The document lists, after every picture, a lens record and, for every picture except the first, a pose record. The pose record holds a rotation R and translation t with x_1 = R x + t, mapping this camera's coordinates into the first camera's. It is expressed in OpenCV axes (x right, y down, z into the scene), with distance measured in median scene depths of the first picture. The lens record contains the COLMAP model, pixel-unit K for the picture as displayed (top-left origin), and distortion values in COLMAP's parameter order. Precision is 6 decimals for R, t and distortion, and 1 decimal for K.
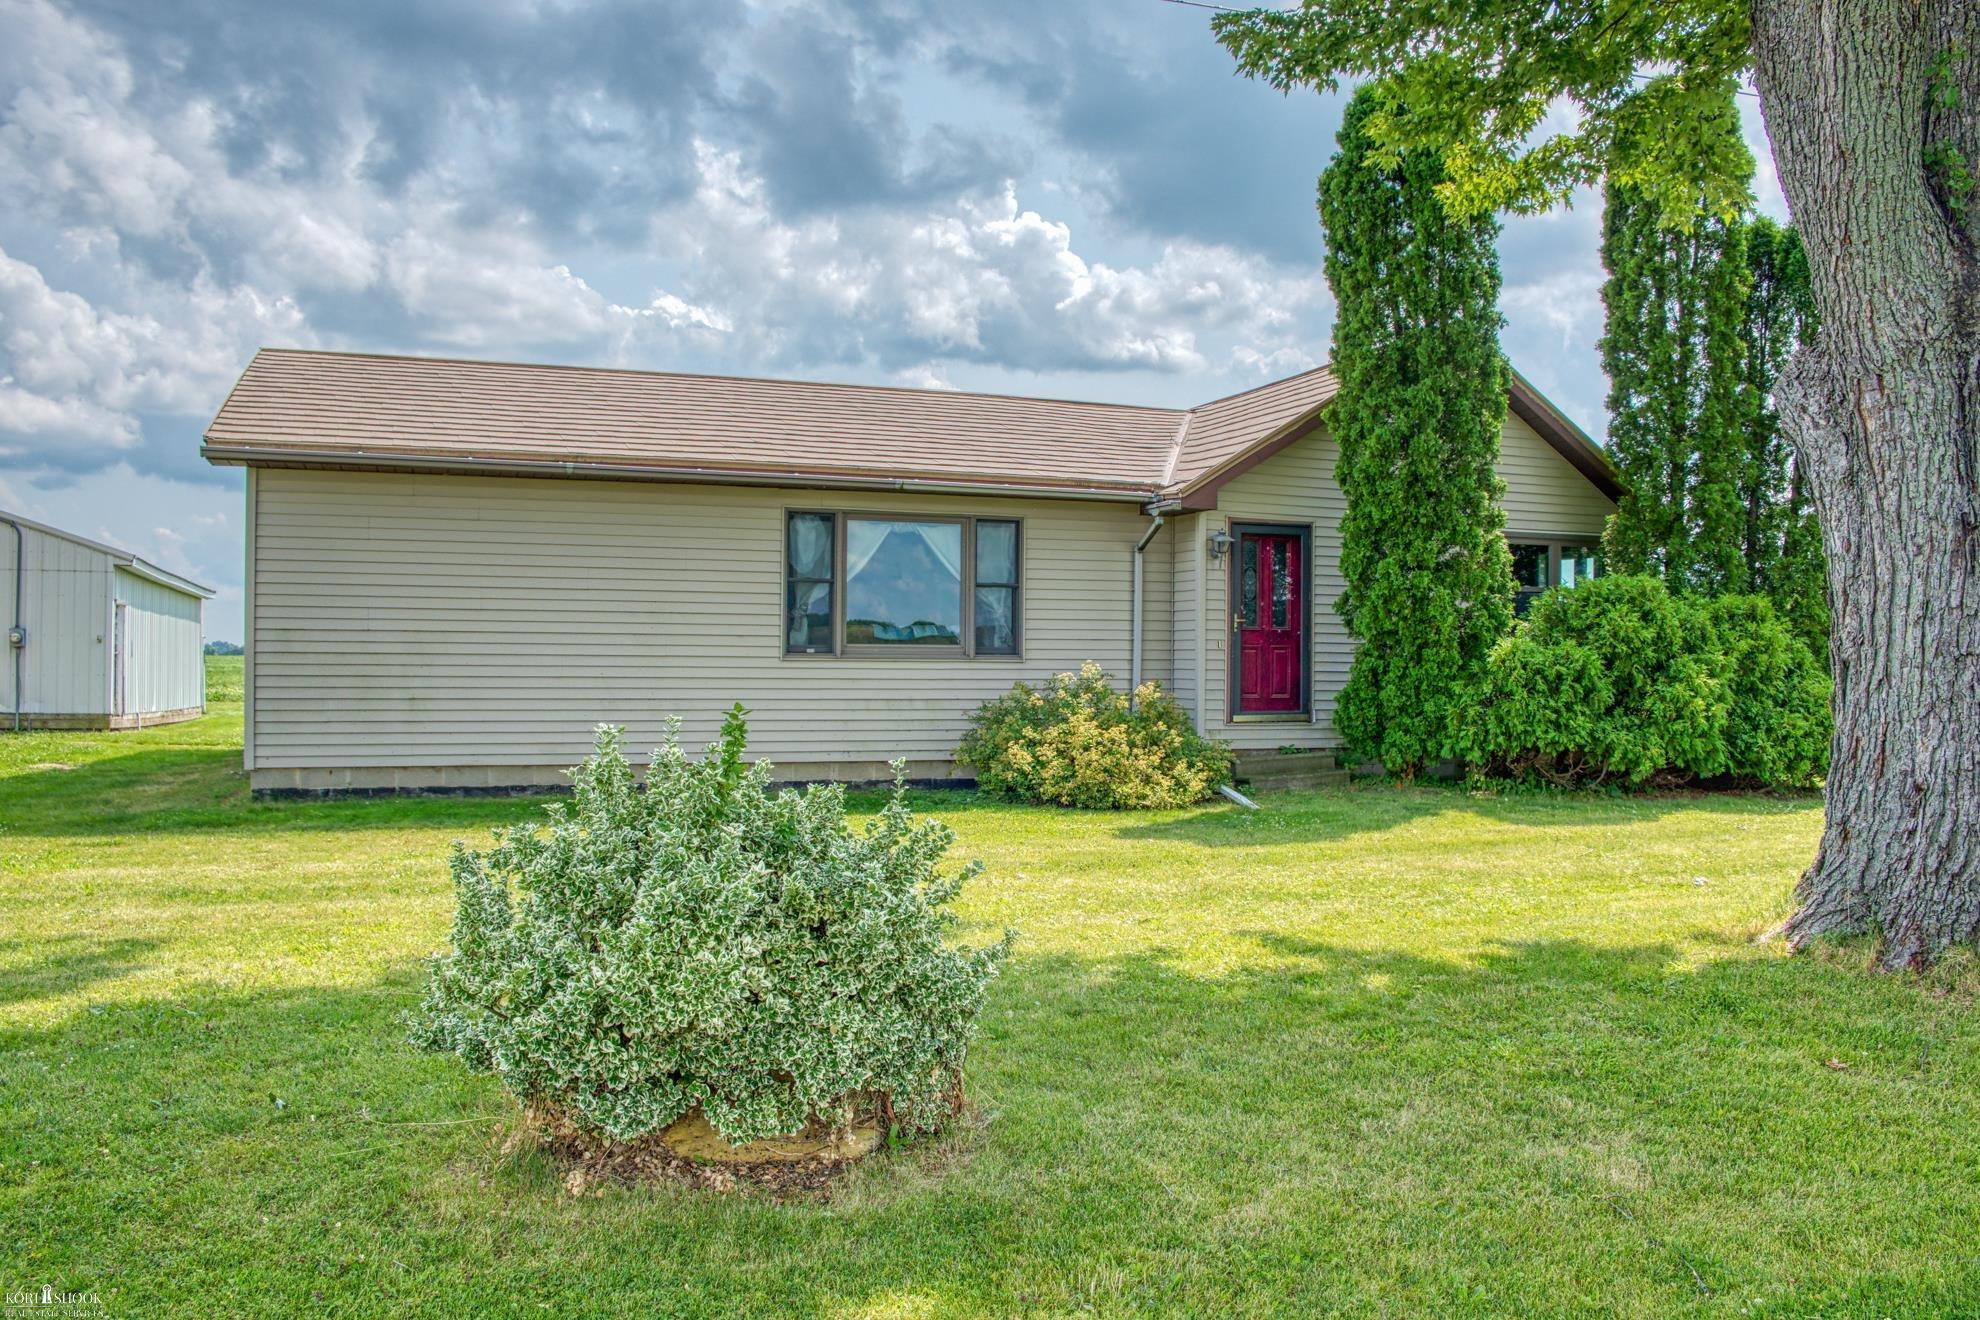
lens RADIAL K [[1620.3, 0, 990.0], [0, 1620.3, 660.0], [0, 0, 1]] dist [-0.149856, -0.000281]
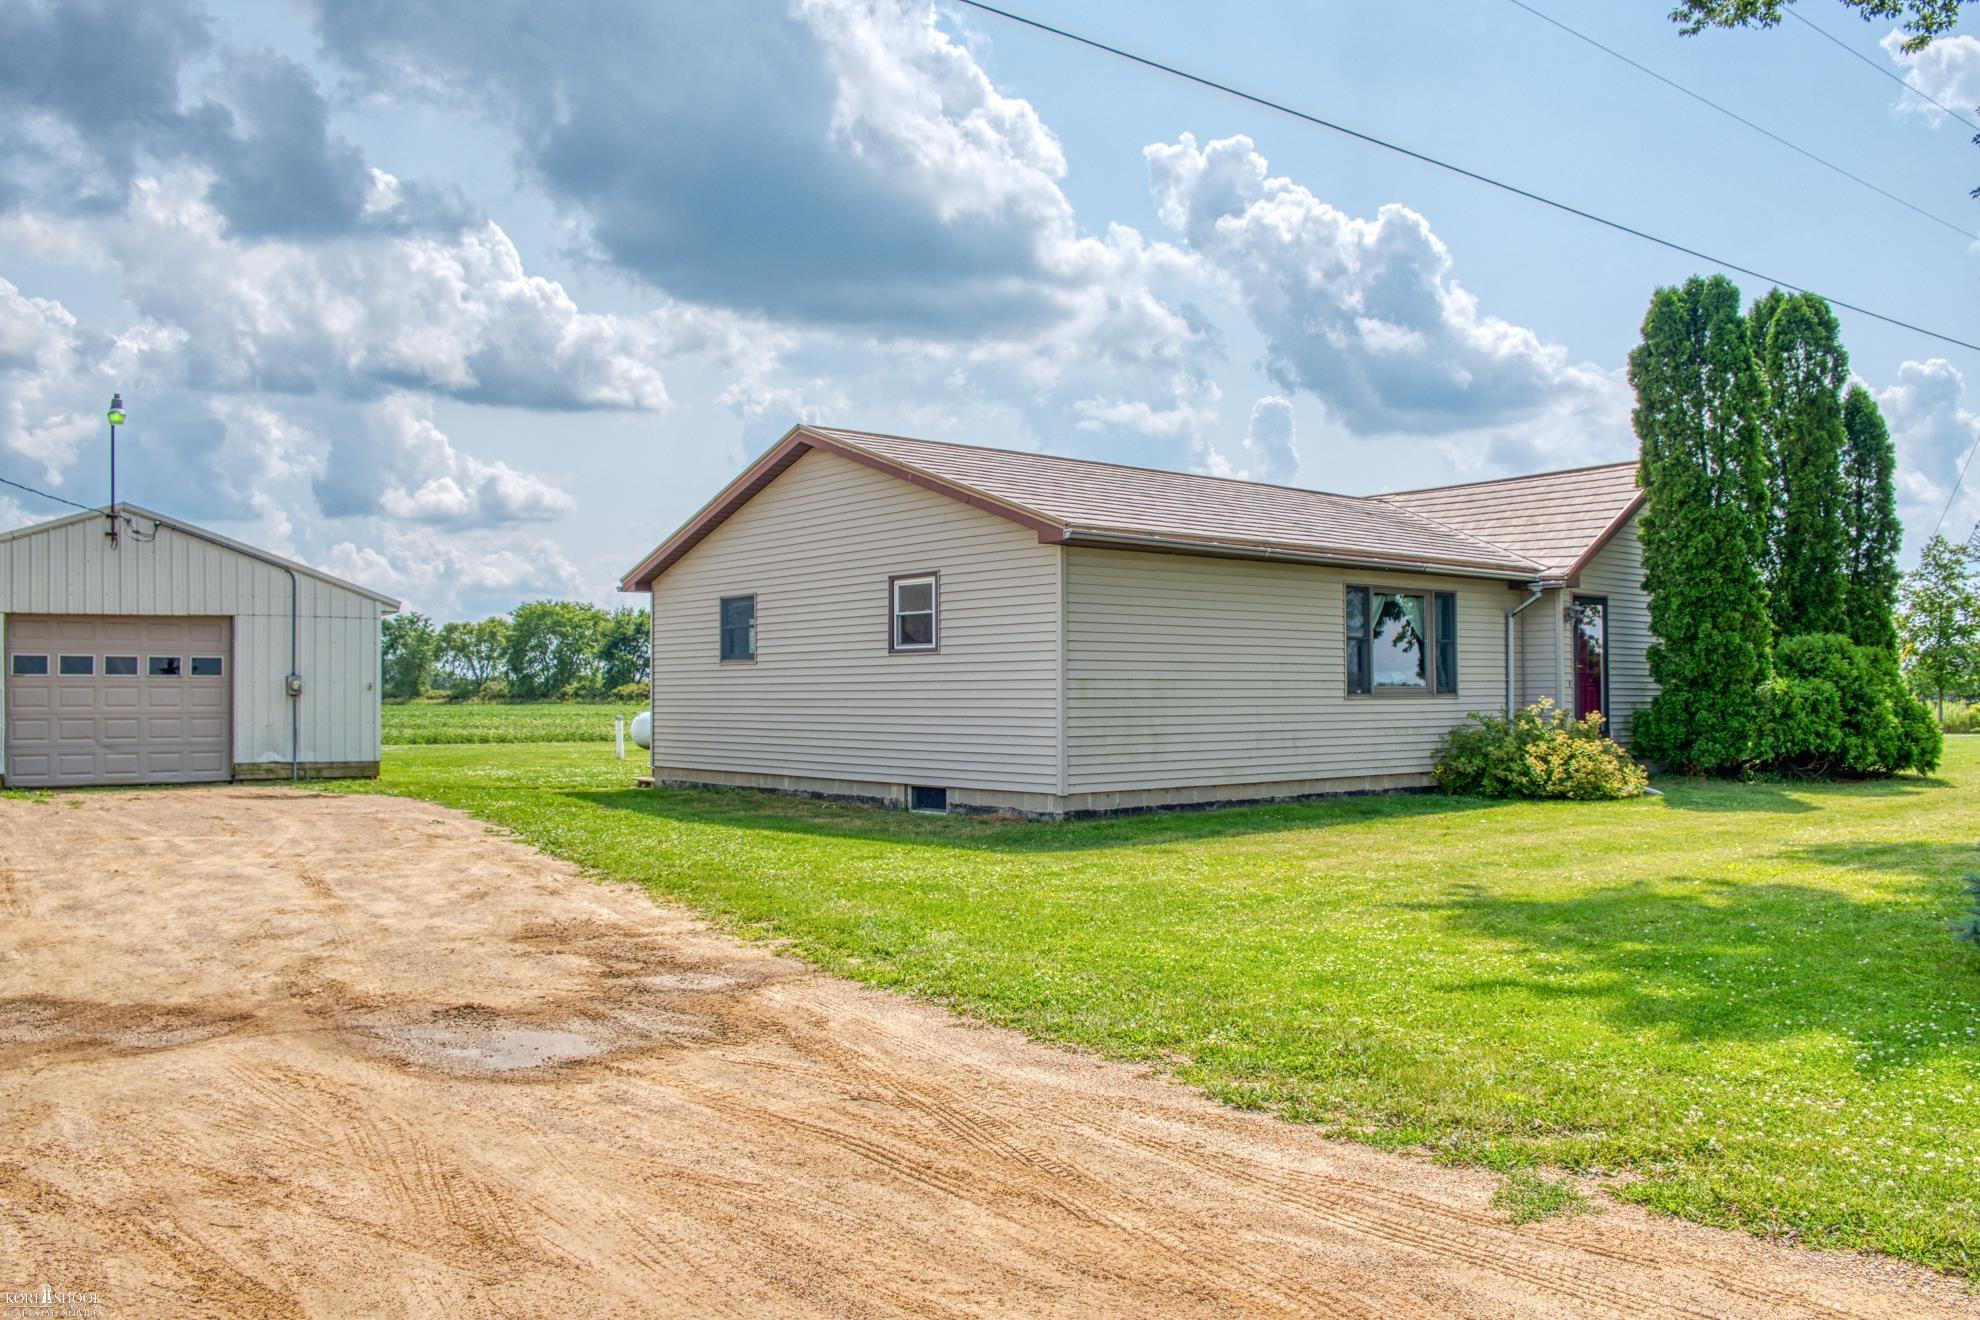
lens RADIAL K [[1539.4, 0, 990.0], [0, 1539.4, 660.0], [0, 0, 1]] dist [-0.116667, 0.064589]
pose [[0.947566, -0.004357, 0.319531, -0.804790], [0.011265, 0.999741, -0.019775, -0.010379], [-0.319362, 0.022337, 0.947369, -0.089597]]
